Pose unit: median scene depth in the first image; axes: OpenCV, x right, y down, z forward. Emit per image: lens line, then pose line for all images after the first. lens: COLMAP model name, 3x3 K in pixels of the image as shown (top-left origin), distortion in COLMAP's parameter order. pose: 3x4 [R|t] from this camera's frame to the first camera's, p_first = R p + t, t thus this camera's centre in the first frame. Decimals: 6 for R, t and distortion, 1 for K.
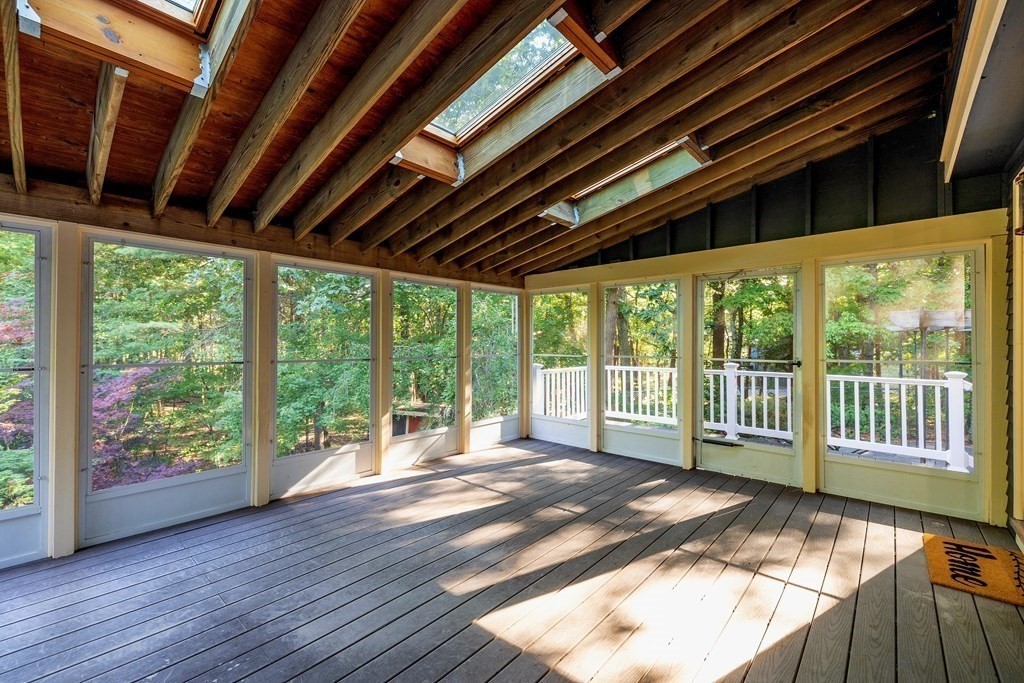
lens RADIAL K [[427.5, 0, 506.1], [0, 427.5, 341.7], [0, 0, 1]] dist [-0.000997, 0.000432]
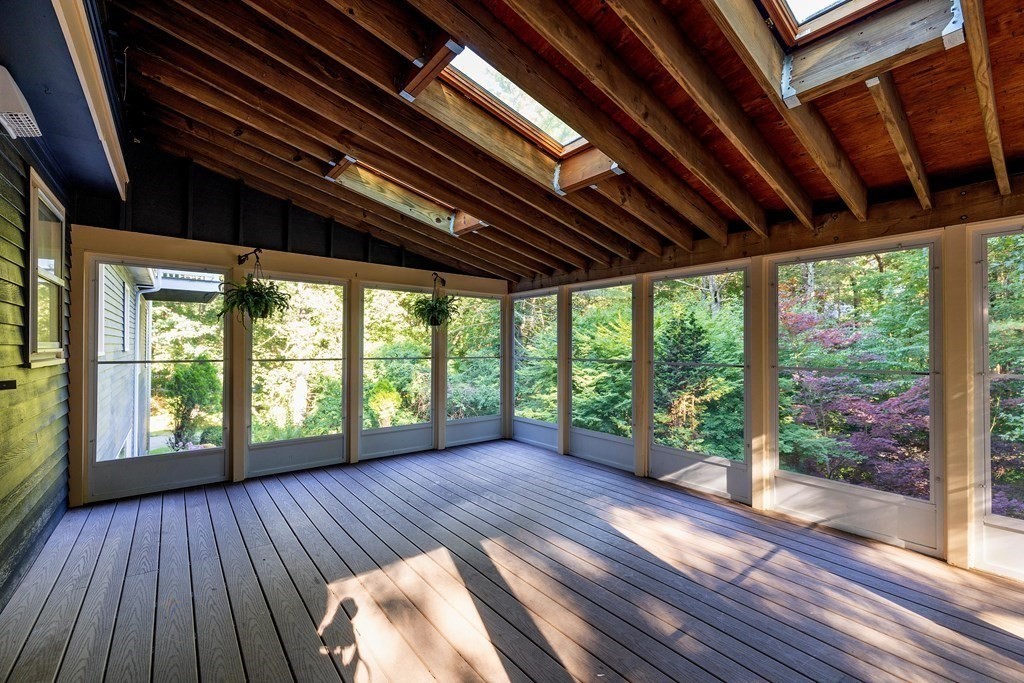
lens RADIAL K [[427.5, 0, 506.1], [0, 427.5, 341.7], [0, 0, 1]] dist [-0.000997, 0.000432]
pose [[-0.177135, -0.010948, -0.984126, 0.777898], [0.002654, 0.999929, -0.011602, 0.001957], [0.984183, -0.004667, -0.177094, 0.883978]]
